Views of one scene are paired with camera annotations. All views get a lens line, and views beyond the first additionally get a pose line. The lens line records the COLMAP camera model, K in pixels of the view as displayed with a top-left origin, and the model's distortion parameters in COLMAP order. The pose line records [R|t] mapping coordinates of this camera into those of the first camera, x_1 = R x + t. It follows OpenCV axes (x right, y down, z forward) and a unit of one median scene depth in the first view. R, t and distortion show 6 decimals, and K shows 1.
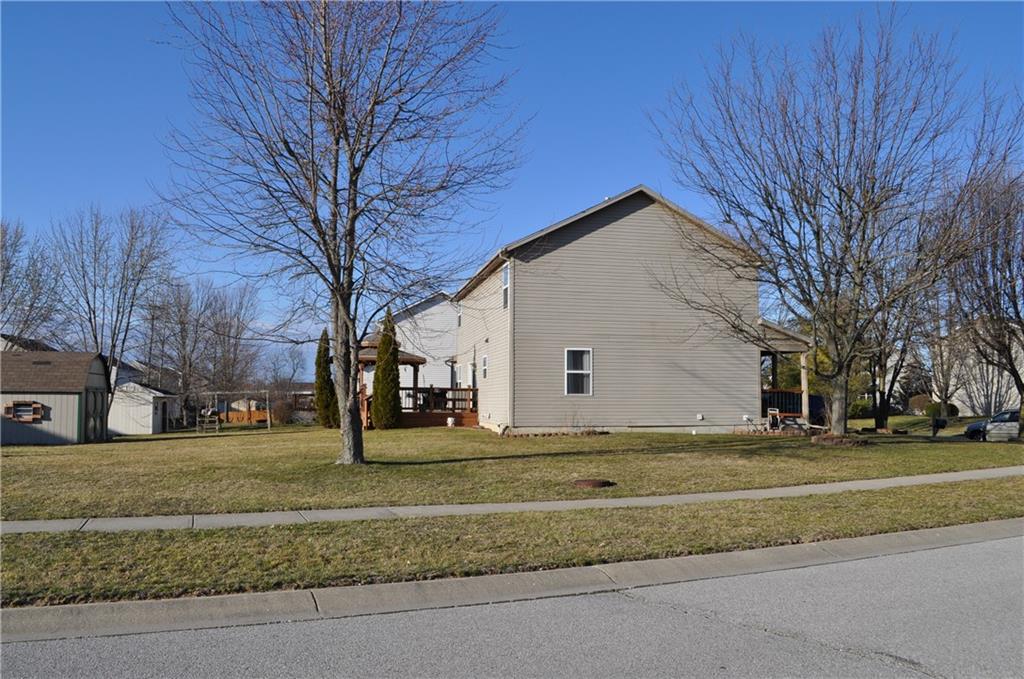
lens RADIAL K [[813.1, 0, 527.4], [0, 813.1, 349.6], [0, 0, 1]] dist [-0.081475, -0.003827]
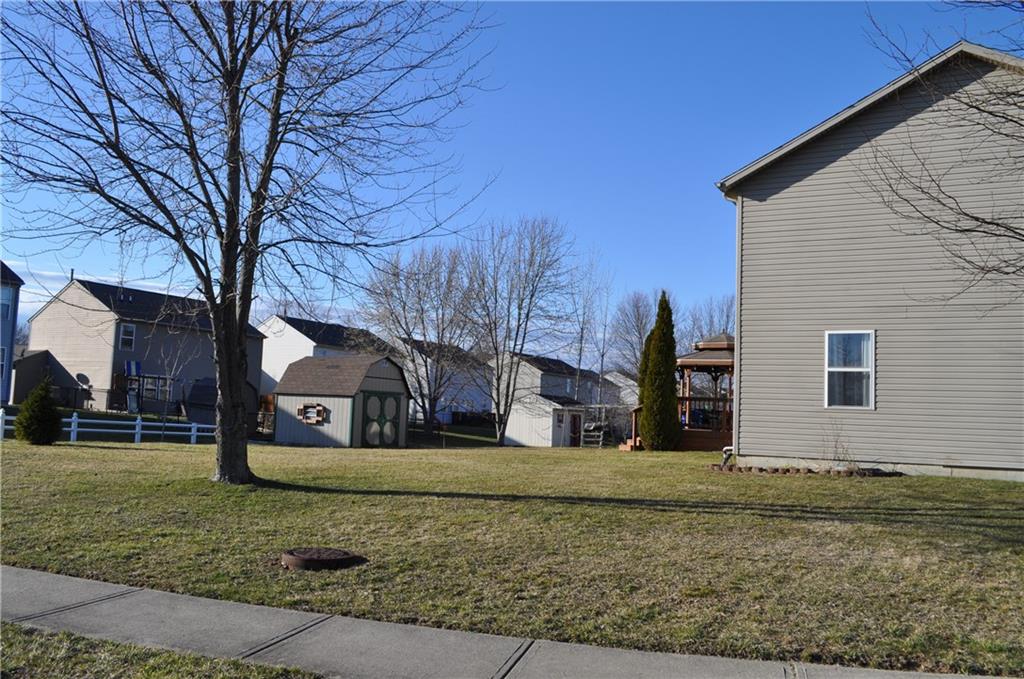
lens RADIAL K [[813.1, 0, 527.4], [0, 813.1, 349.6], [0, 0, 1]] dist [-0.081475, -0.003827]
pose [[0.740029, -0.026034, -0.672071, 0.285852], [0.006031, 0.999467, -0.032077, 0.030192], [0.672548, 0.019685, 0.739792, 0.398165]]
